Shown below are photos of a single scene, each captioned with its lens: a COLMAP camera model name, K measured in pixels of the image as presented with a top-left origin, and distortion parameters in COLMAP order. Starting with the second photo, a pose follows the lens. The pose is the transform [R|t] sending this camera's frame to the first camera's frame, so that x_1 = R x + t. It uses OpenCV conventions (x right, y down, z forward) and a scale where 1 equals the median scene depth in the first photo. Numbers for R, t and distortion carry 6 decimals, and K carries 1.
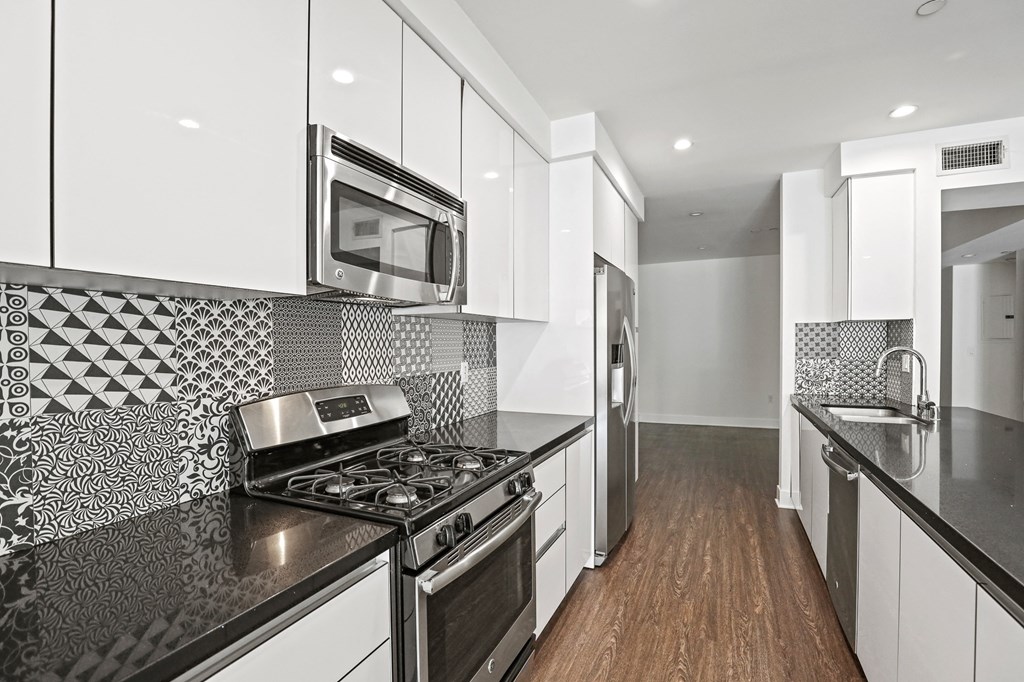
lens RADIAL K [[475.4, 0, 512.0], [0, 475.4, 341.0], [0, 0, 1]] dist [-0.021471, 0.000601]
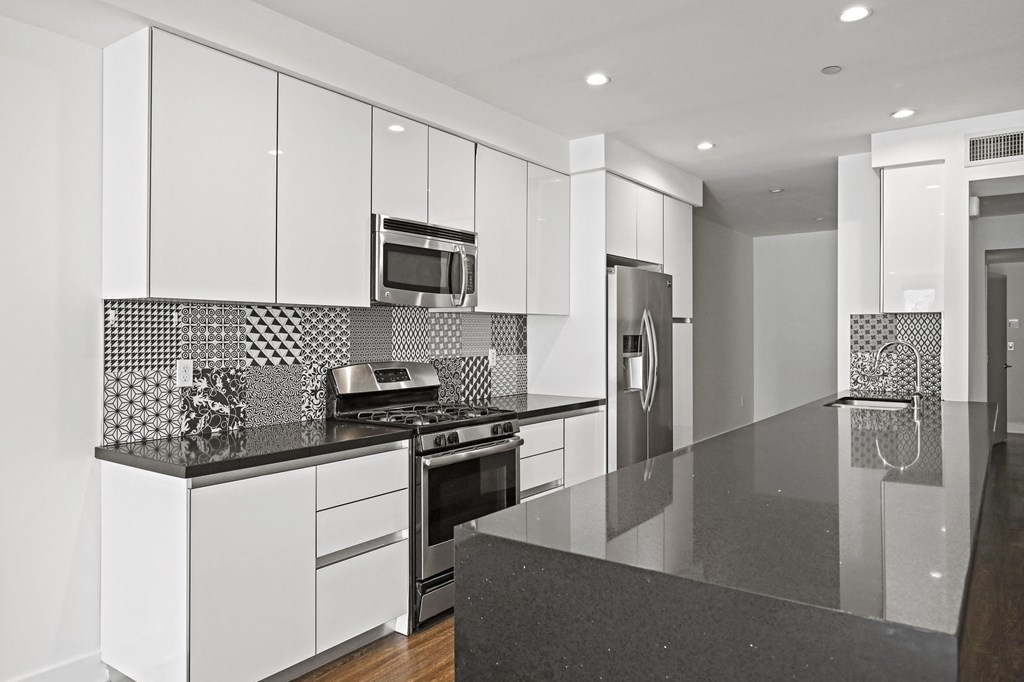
lens RADIAL K [[693.2, 0, 511.0], [0, 693.2, 305.7], [0, 0, 1]] dist [0.044991, 0.000408]
pose [[0.979333, -0.002295, -0.202240, 0.437237], [-0.004871, 0.999378, -0.034927, -0.006296], [0.202194, 0.035190, 0.978713, -1.032813]]
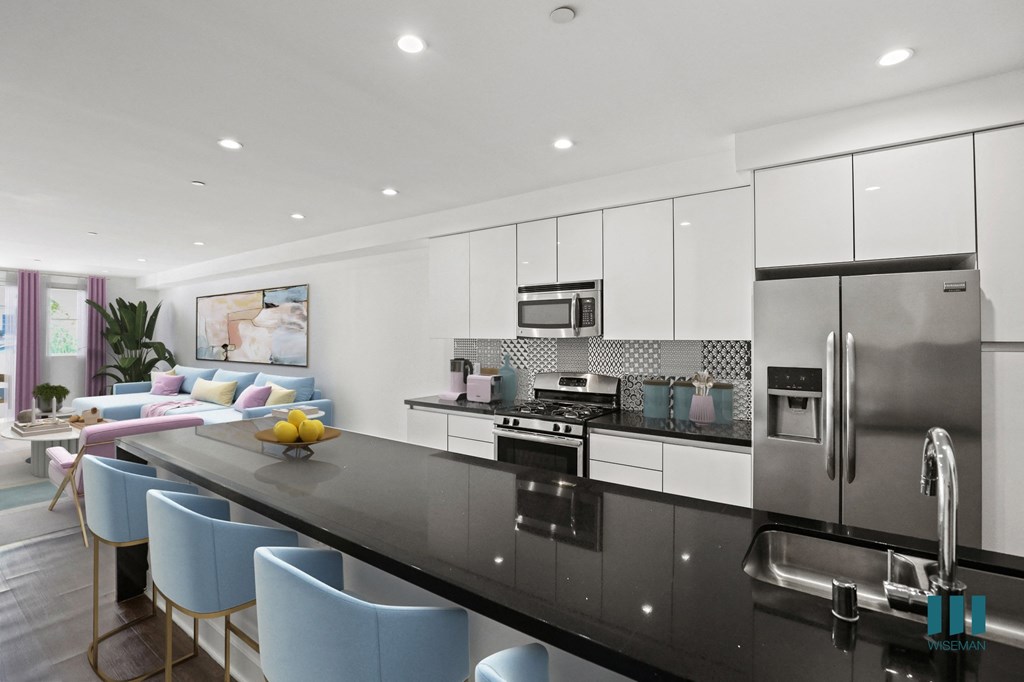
lens RADIAL K [[475.4, 0, 512.0], [0, 475.4, 341.0], [0, 0, 1]] dist [-0.021471, 0.000601]
pose [[-0.195923, 0.024243, -0.980320, 1.839852], [0.009550, 0.999694, 0.022814, -0.107001], [0.980573, -0.004892, -0.196094, 1.080814]]
